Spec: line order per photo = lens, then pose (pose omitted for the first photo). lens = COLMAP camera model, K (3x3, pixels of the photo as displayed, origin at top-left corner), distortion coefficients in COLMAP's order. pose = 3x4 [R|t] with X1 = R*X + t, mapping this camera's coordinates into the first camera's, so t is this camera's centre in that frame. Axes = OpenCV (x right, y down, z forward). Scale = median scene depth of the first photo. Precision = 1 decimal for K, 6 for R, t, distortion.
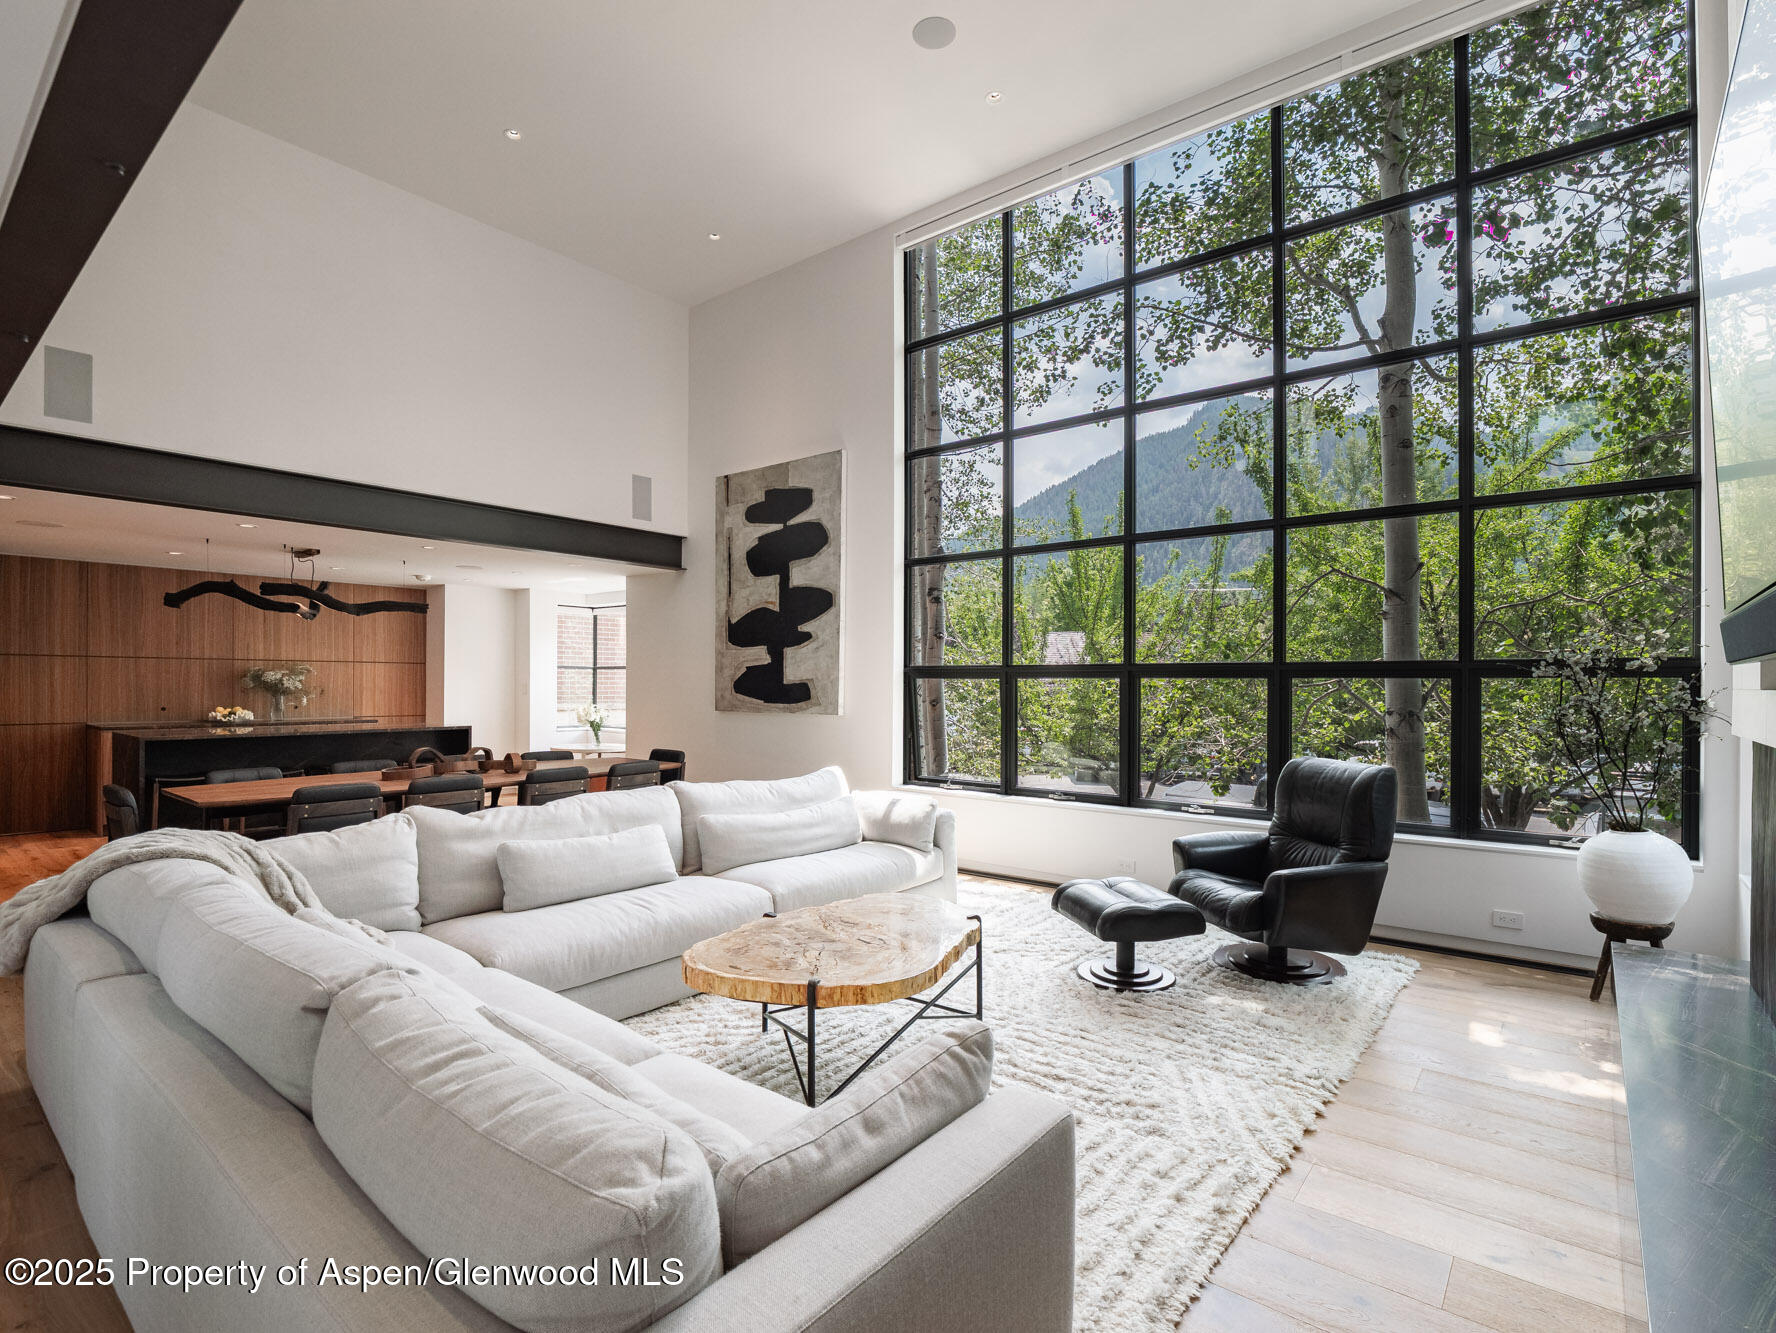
lens RADIAL K [[856.7, 0, 890.2], [0, 856.7, 667.8], [0, 0, 1]] dist [0.012850, 0.000159]
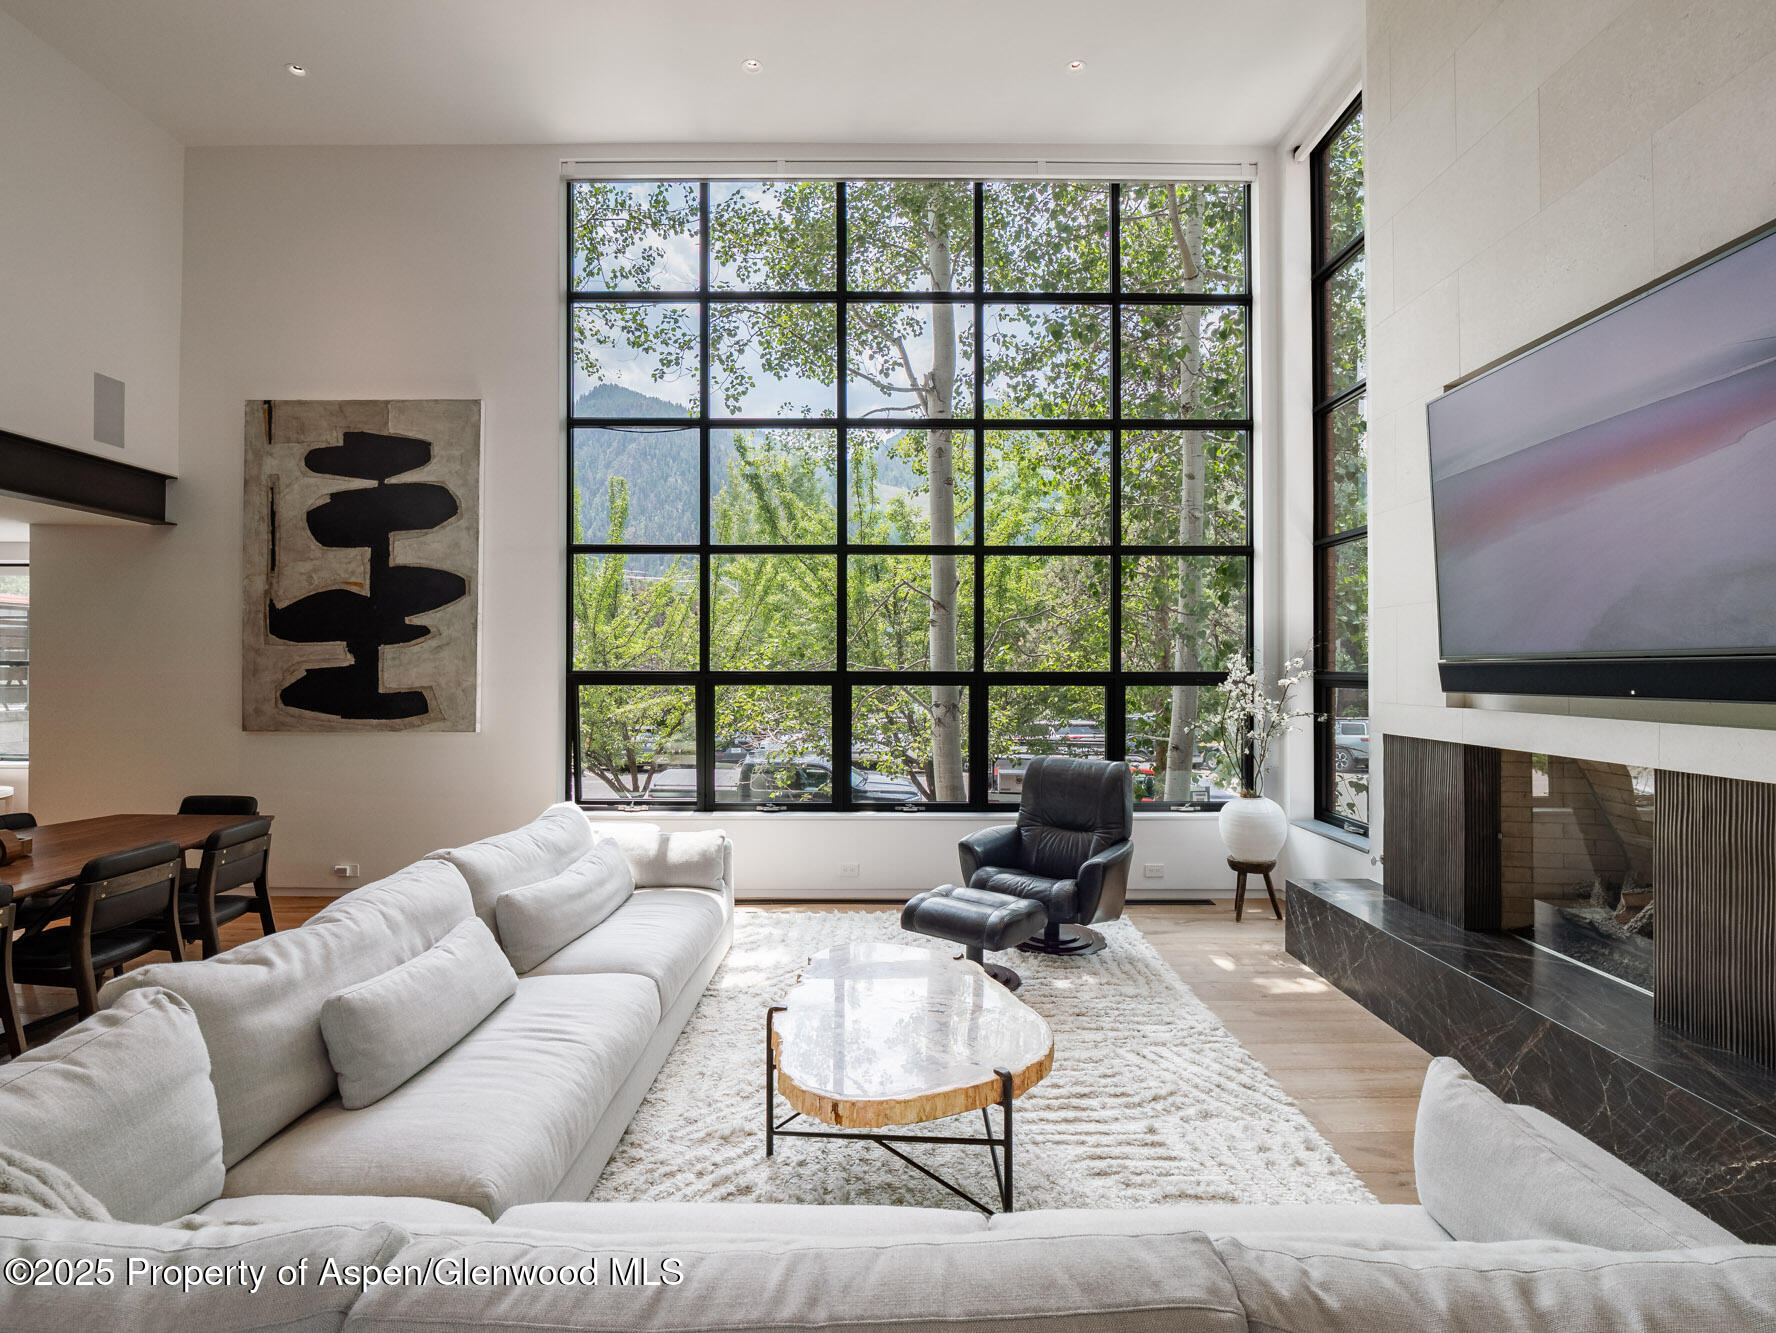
lens RADIAL K [[828.8, 0, 885.3], [0, 828.8, 671.3], [0, 0, 1]] dist [-0.017185, -0.000047]
pose [[0.783322, 0.013596, 0.621467, -0.226943], [-0.011312, 0.999907, -0.007617, 0.000260], [-0.621513, -0.001064, 0.783403, 0.158424]]
